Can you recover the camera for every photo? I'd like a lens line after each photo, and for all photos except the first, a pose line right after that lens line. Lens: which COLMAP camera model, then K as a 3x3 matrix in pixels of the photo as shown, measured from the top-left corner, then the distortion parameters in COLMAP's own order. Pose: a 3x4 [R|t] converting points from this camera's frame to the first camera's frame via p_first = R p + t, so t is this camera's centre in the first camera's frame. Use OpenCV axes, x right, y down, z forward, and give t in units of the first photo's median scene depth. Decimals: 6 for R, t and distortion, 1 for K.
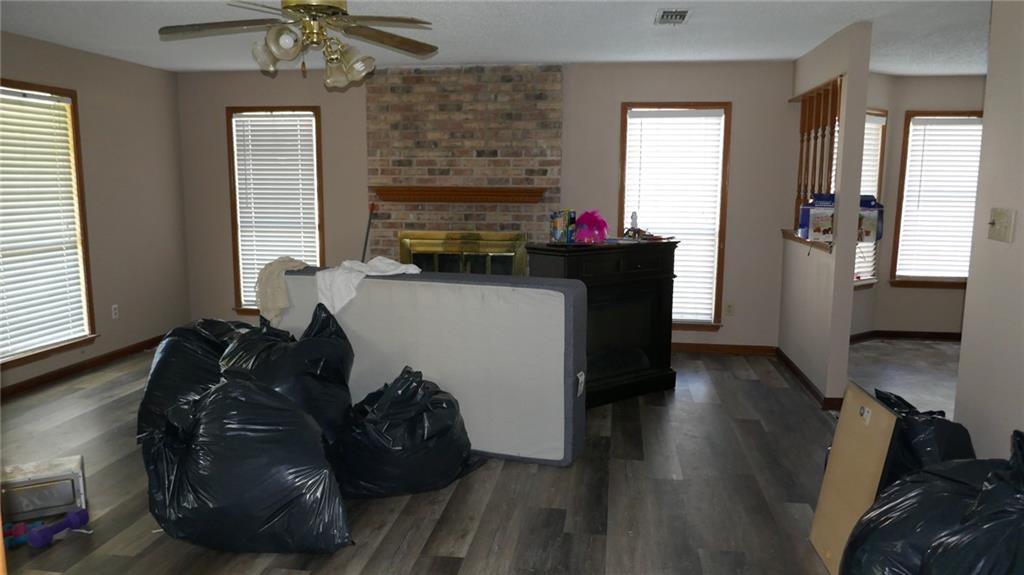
lens RADIAL K [[750.4, 0, 507.6], [0, 750.4, 287.4], [0, 0, 1]] dist [0.004217, 0.007192]
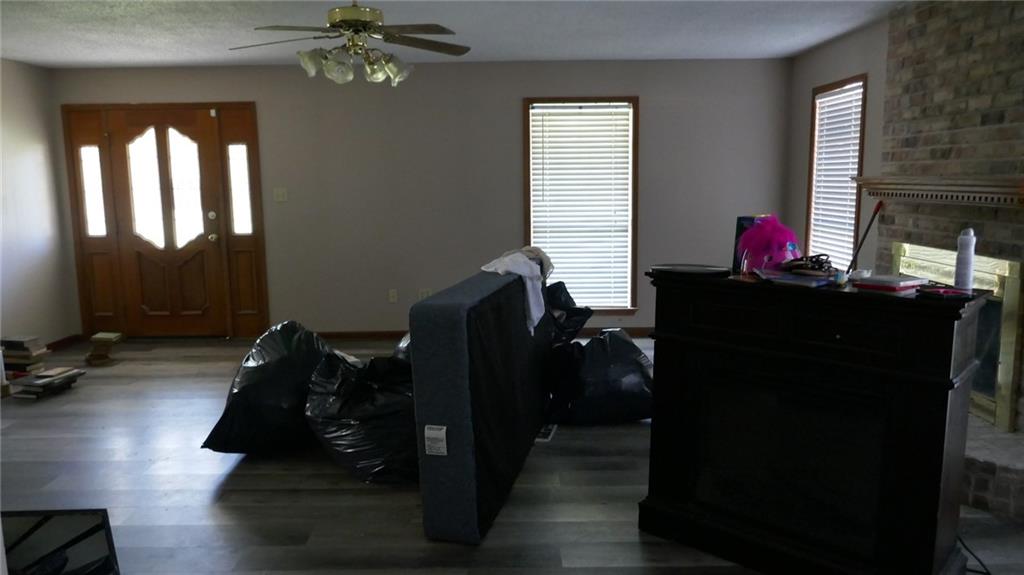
lens RADIAL K [[750.4, 0, 506.4], [0, 750.4, 290.6], [0, 0, 1]] dist [0.004217, 0.007192]
pose [[0.144676, 0.141967, -0.979242, 0.496051], [-0.130422, 0.983755, 0.123352, -0.072557], [0.980846, 0.109868, 0.160841, 0.562475]]
